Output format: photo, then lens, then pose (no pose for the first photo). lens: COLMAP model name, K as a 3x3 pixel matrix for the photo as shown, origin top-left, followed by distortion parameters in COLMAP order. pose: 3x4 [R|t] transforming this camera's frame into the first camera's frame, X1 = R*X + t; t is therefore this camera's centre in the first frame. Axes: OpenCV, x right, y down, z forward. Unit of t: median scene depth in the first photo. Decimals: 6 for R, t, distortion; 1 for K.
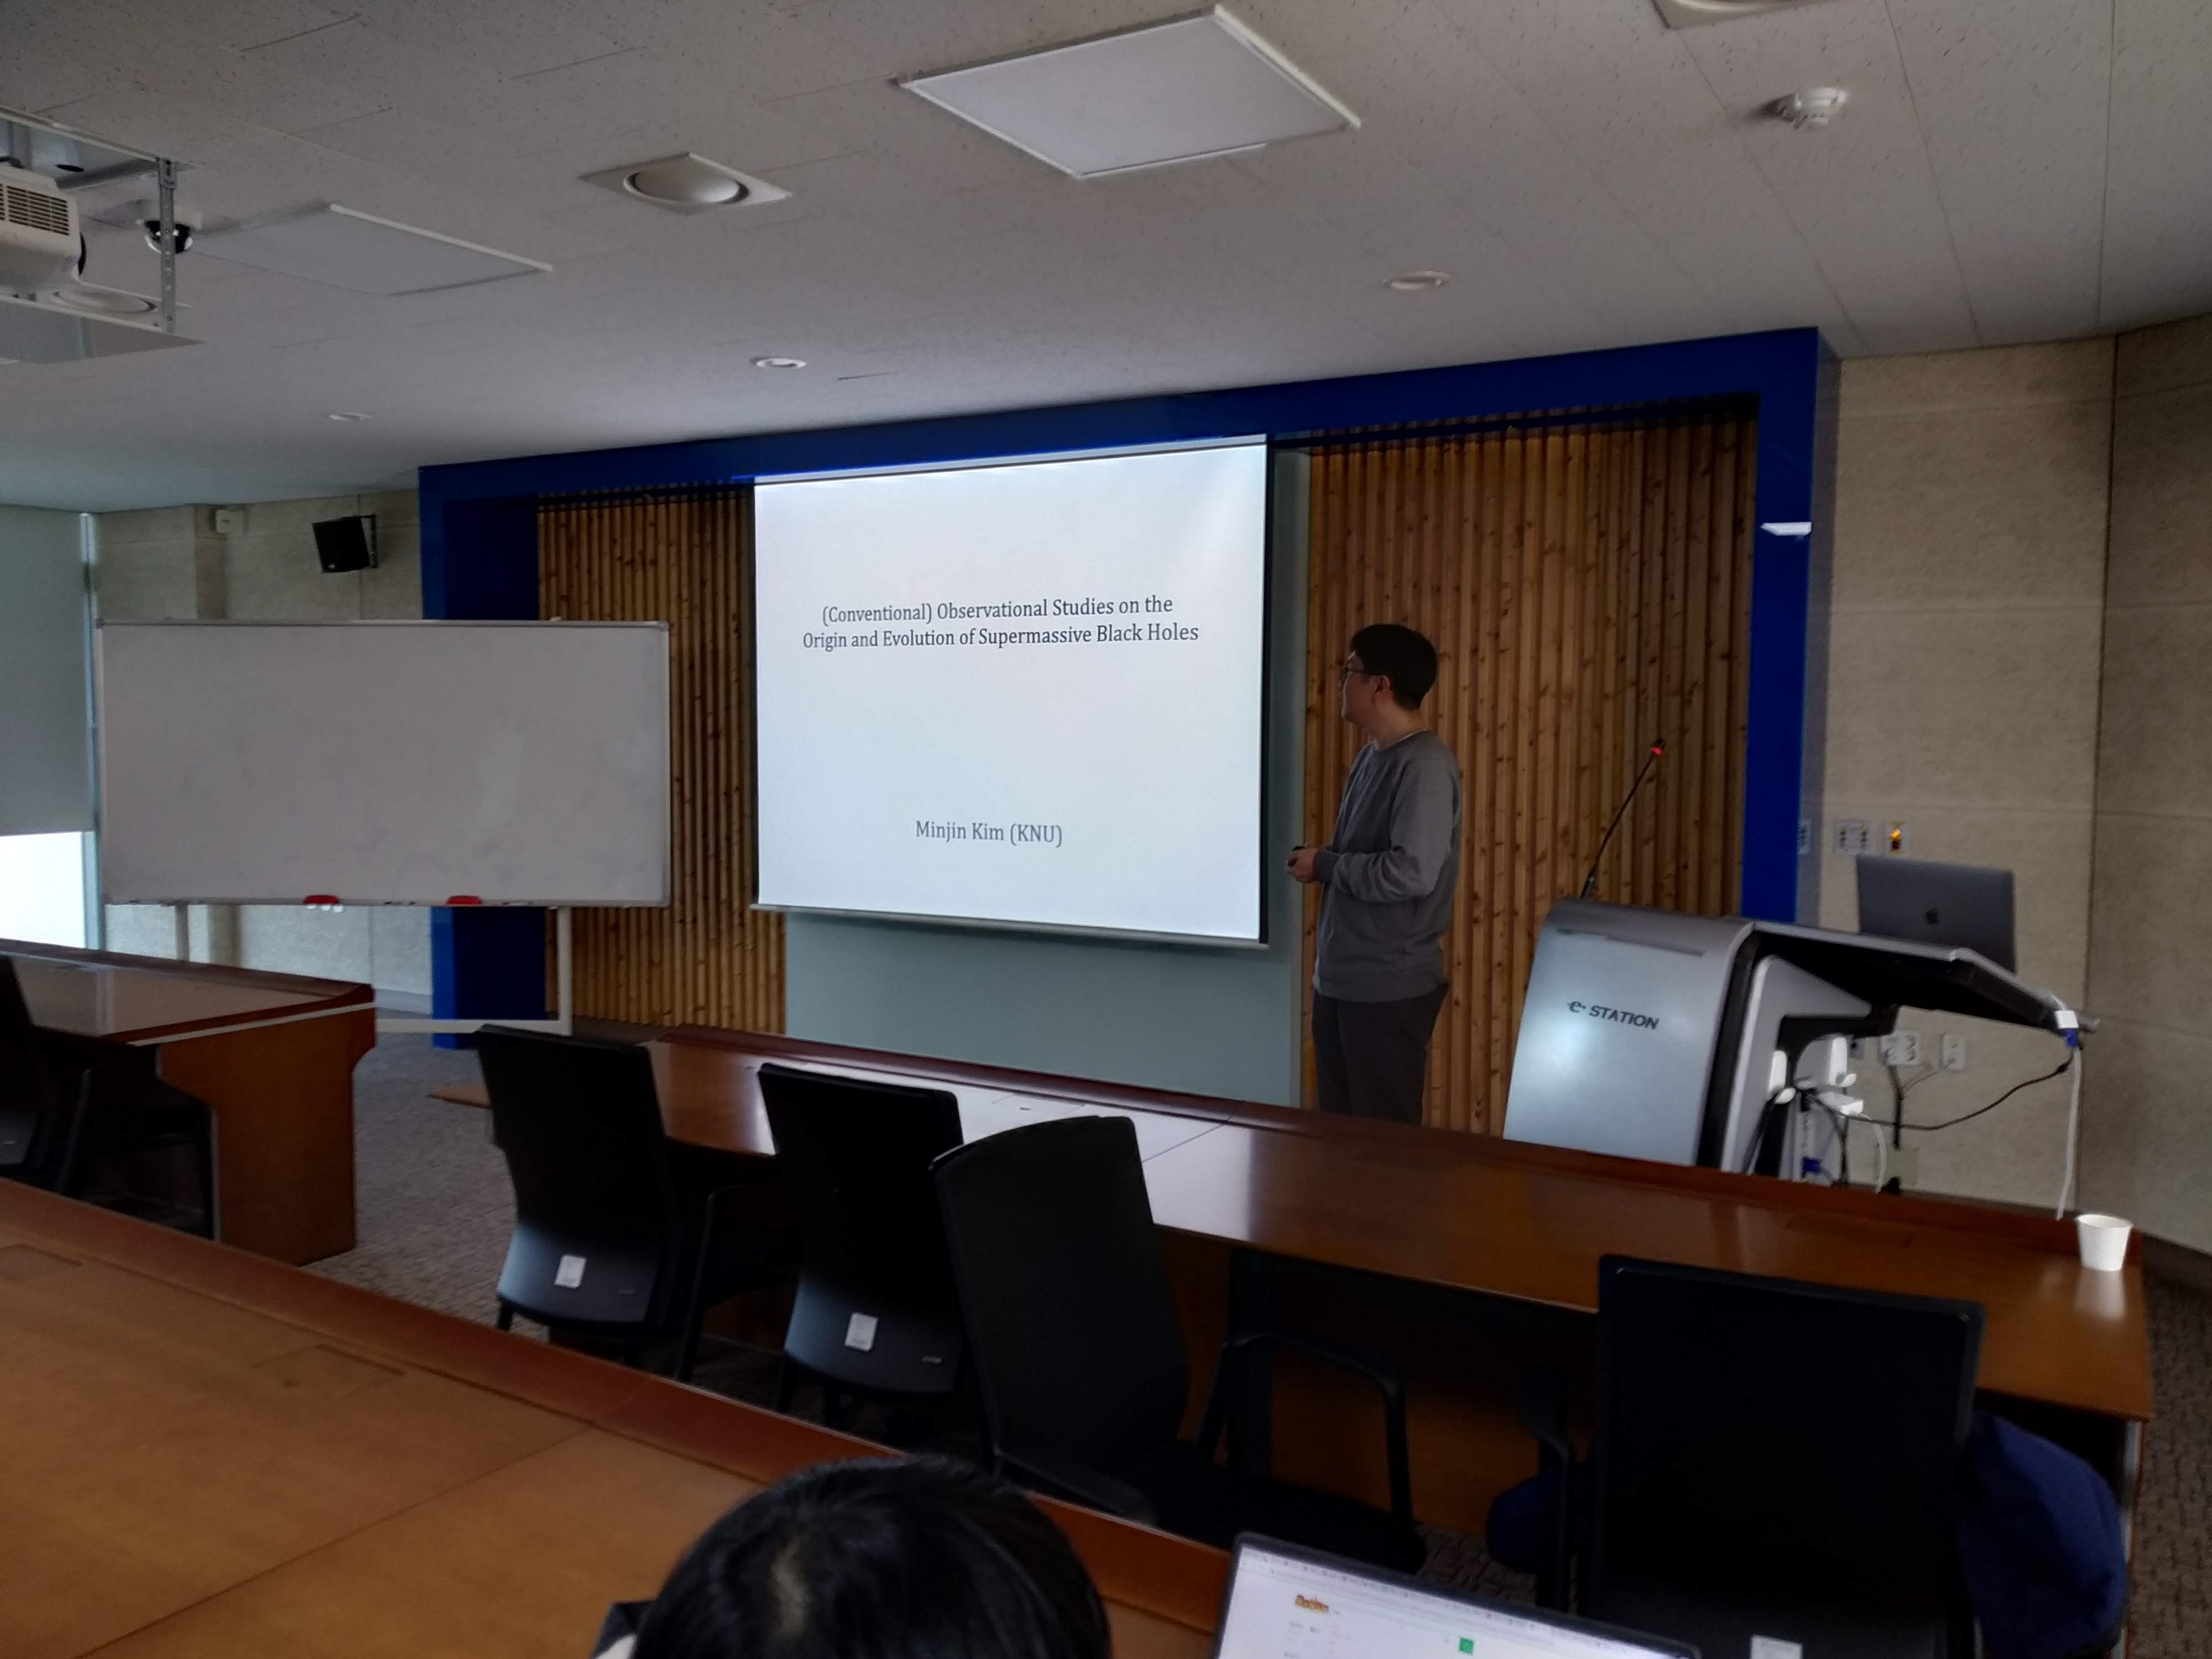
lens RADIAL K [[1698.1, 0, 1091.9], [0, 1698.1, 817.1], [0, 0, 1]] dist [0.023641, -0.020967]
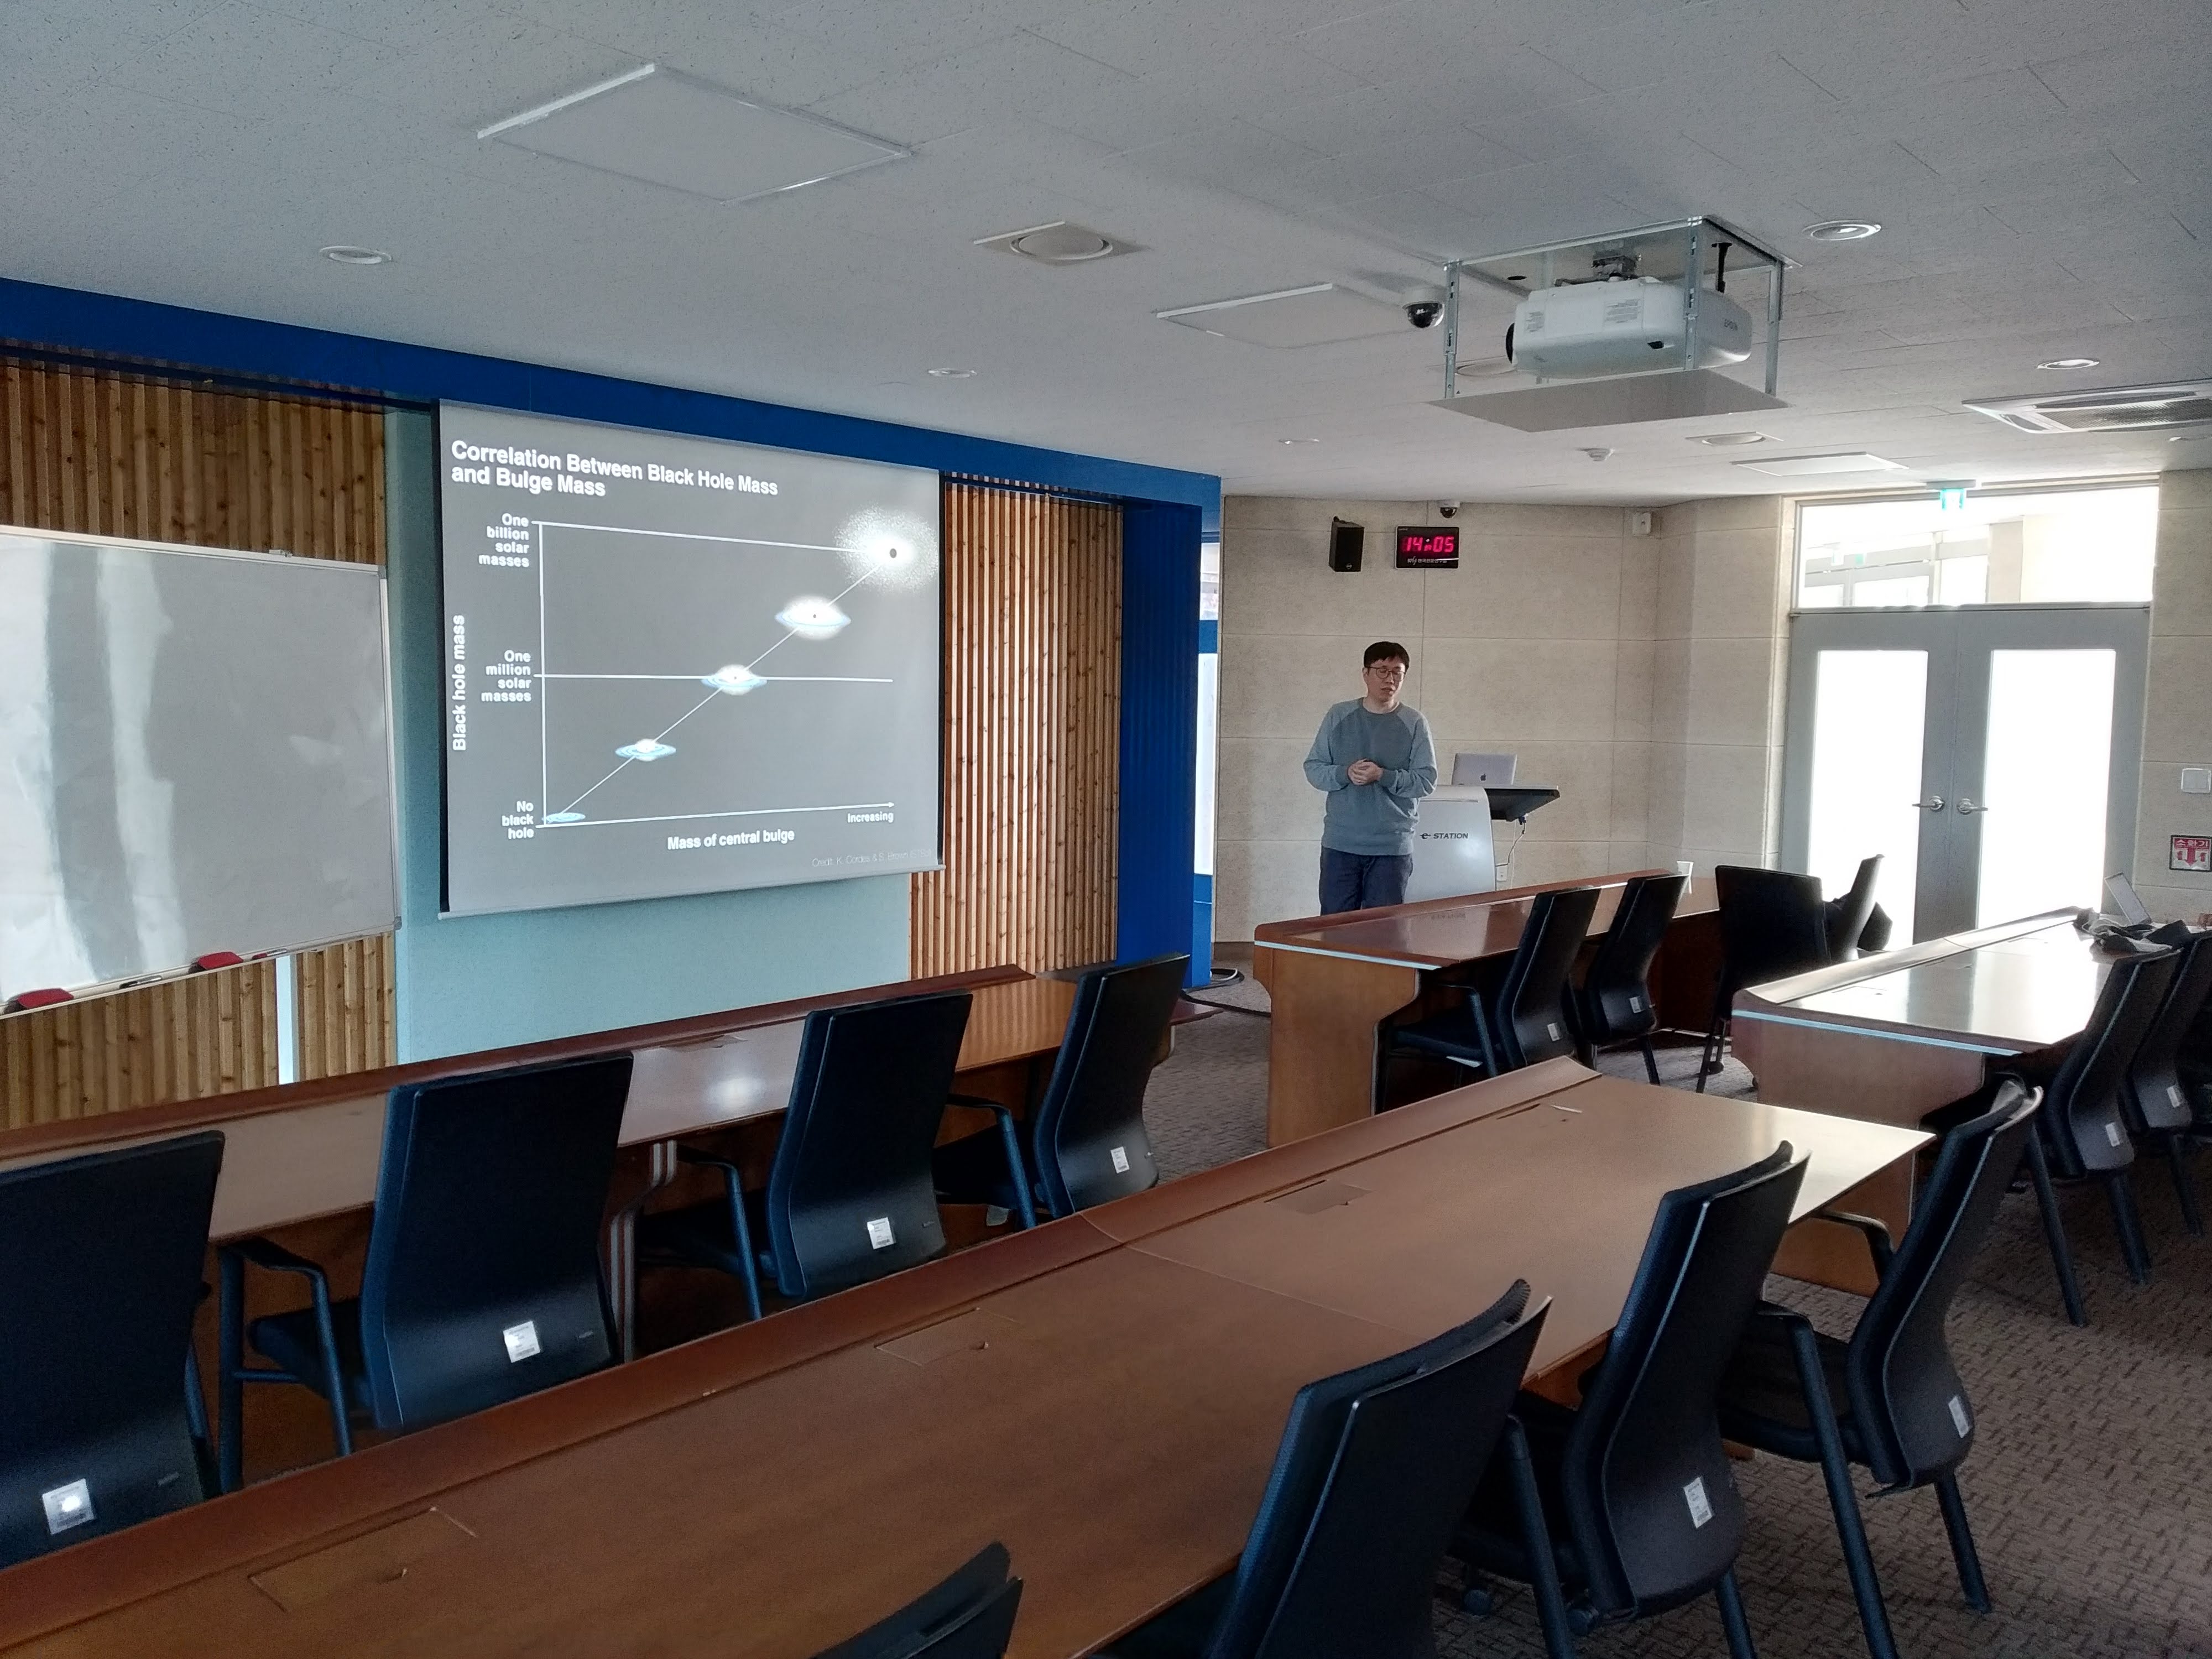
lens RADIAL K [[1698.1, 0, 1119.5], [0, 1698.1, 818.9], [0, 0, 1]] dist [0.023641, -0.020967]
pose [[0.197895, -0.075060, 0.977345, -0.868216], [0.055573, 0.996319, 0.065264, -0.027567], [-0.978647, 0.041398, 0.201338, 0.459908]]
